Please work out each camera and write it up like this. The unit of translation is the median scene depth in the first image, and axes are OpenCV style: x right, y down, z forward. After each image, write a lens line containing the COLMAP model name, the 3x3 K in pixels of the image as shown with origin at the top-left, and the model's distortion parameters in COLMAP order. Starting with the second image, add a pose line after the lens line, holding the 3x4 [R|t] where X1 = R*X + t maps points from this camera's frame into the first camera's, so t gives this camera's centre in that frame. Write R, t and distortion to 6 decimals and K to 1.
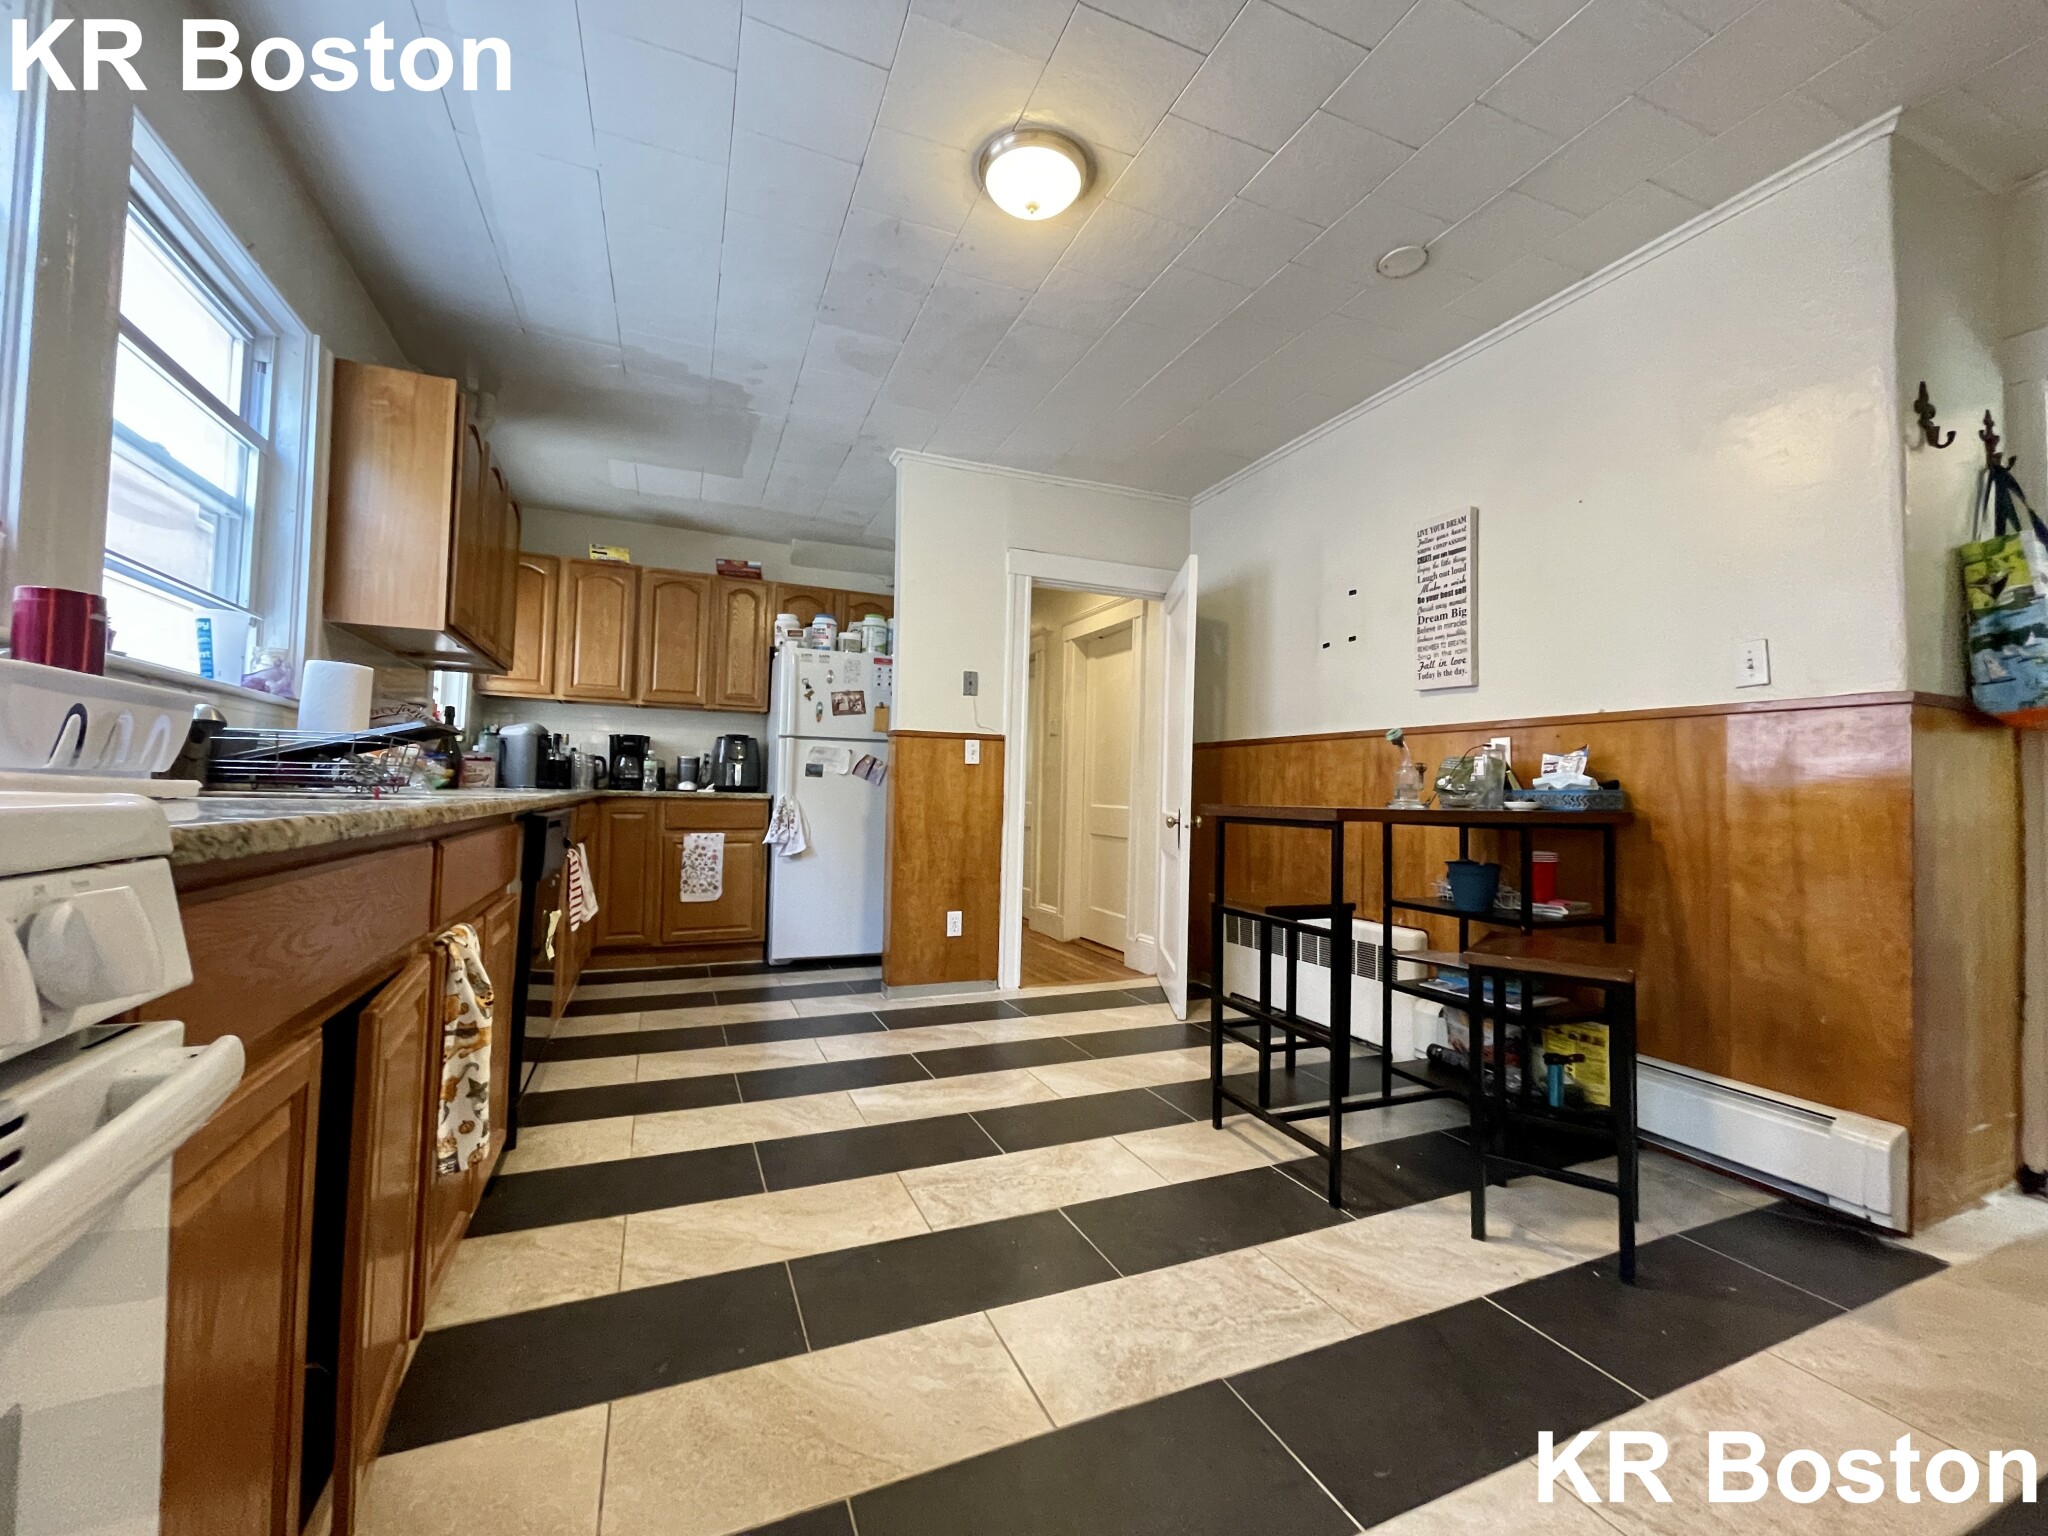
lens RADIAL K [[830.1, 0, 1031.4], [0, 830.1, 761.3], [0, 0, 1]] dist [-0.000185, -0.000184]
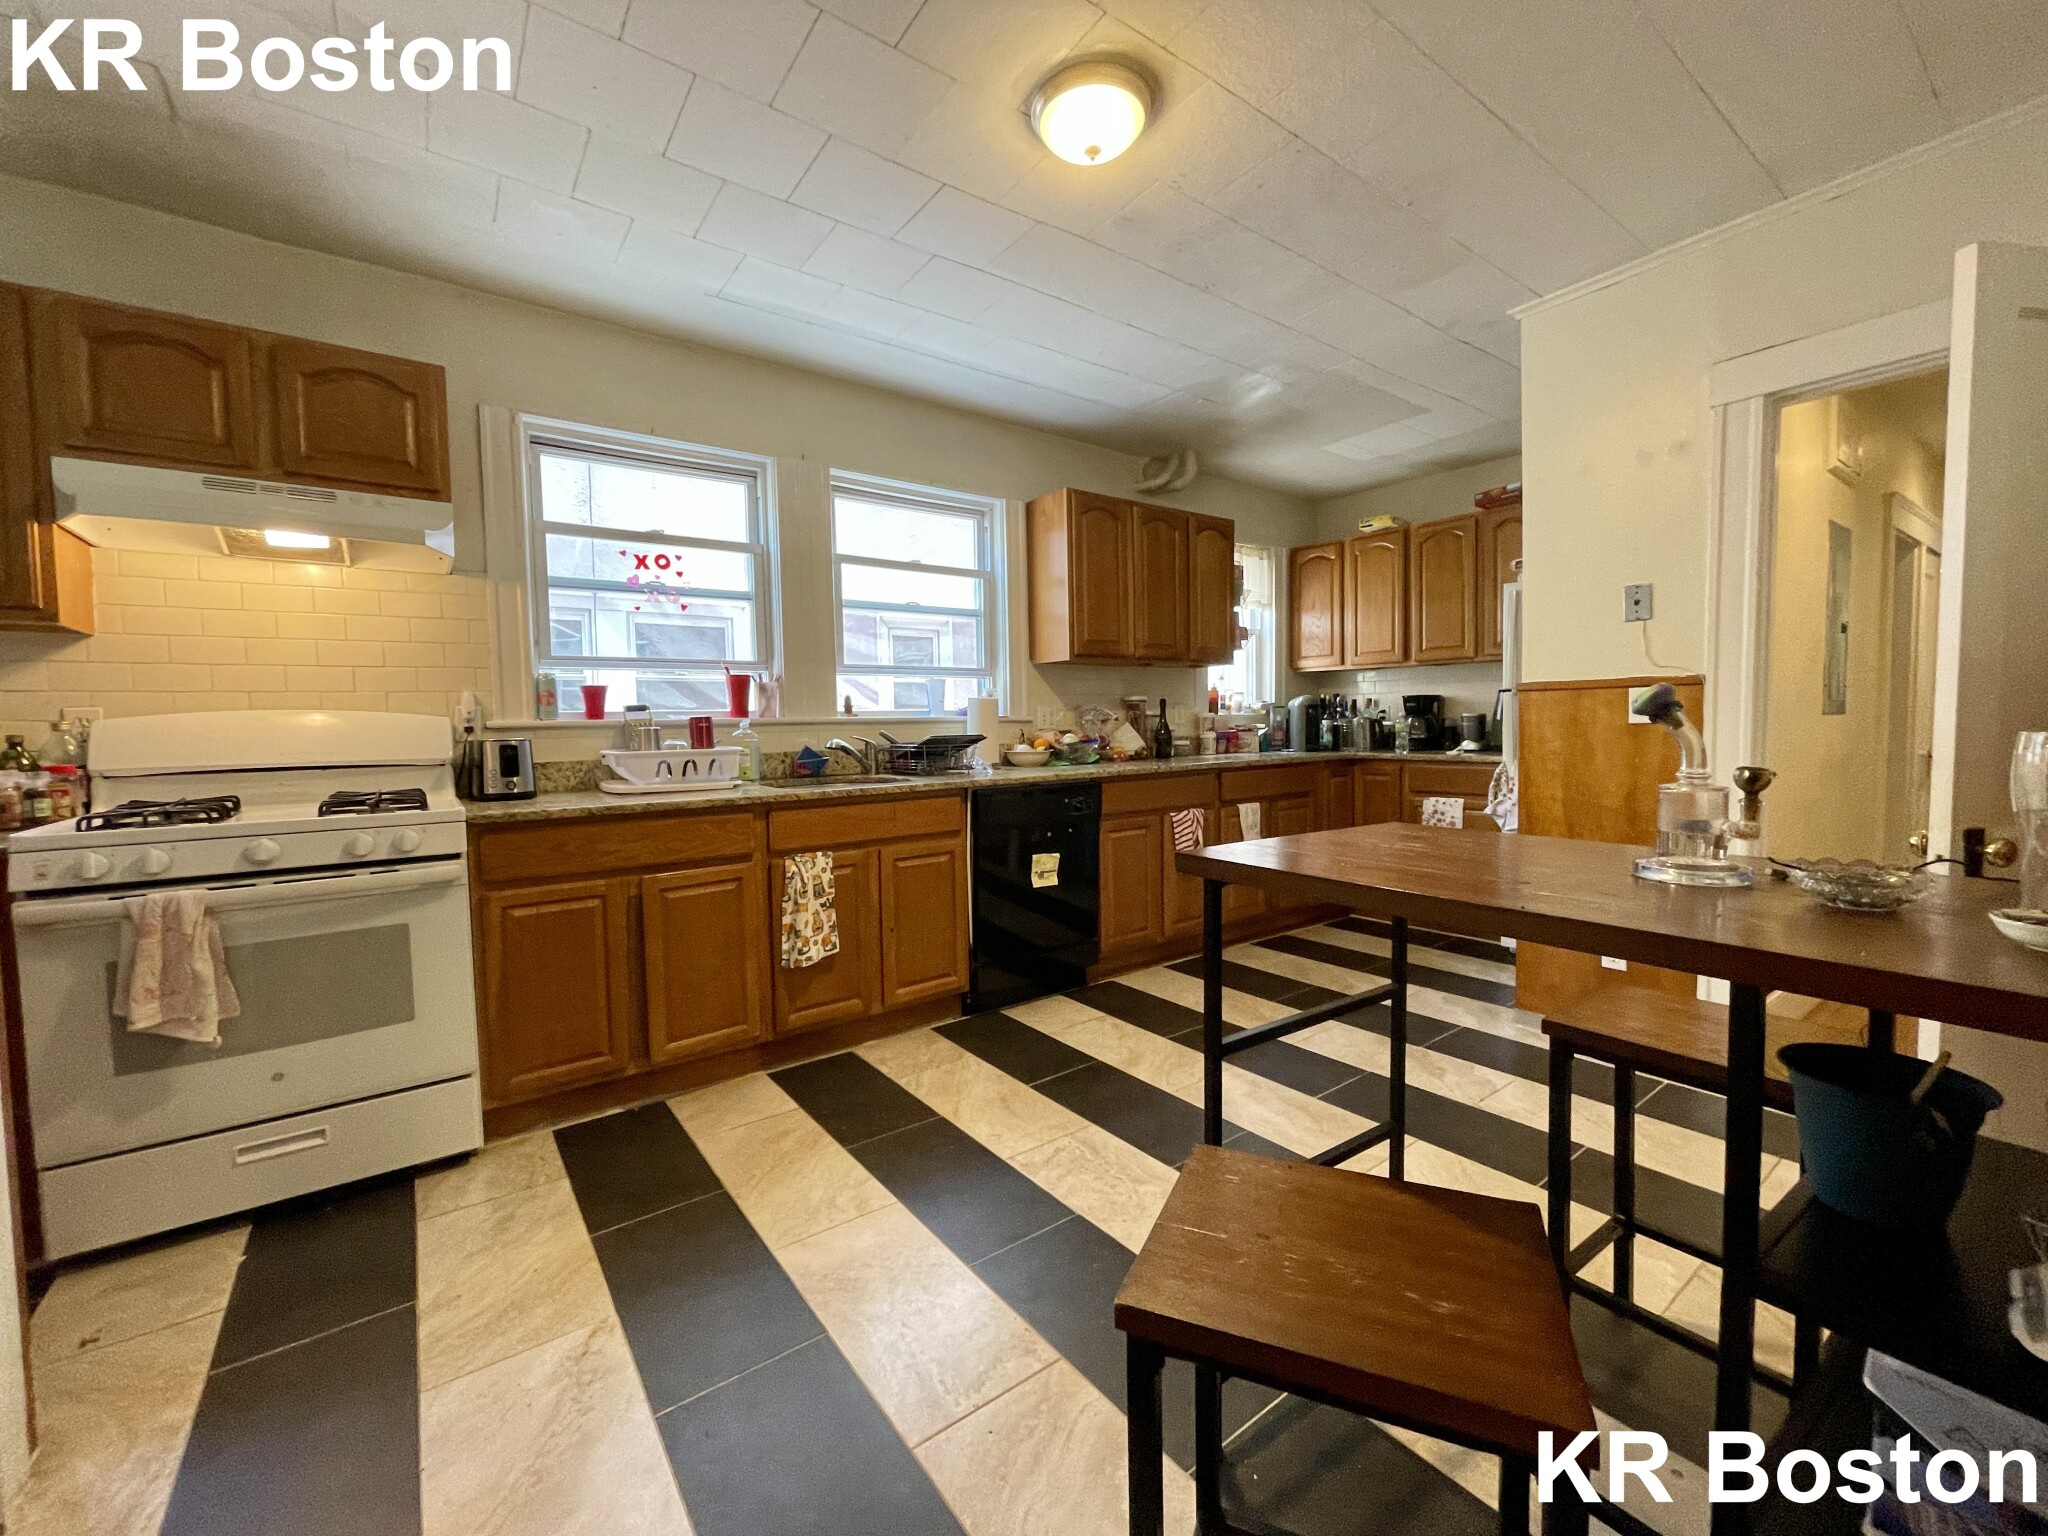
lens RADIAL K [[821.7, 0, 1024.0], [0, 821.7, 768.0], [0, 0, 1]] dist [-0.000429, -0.000182]
pose [[0.225769, 0.028101, -0.973776, 0.524481], [0.061804, 0.997157, 0.043105, -0.022455], [0.972218, -0.069915, 0.223390, 0.413515]]
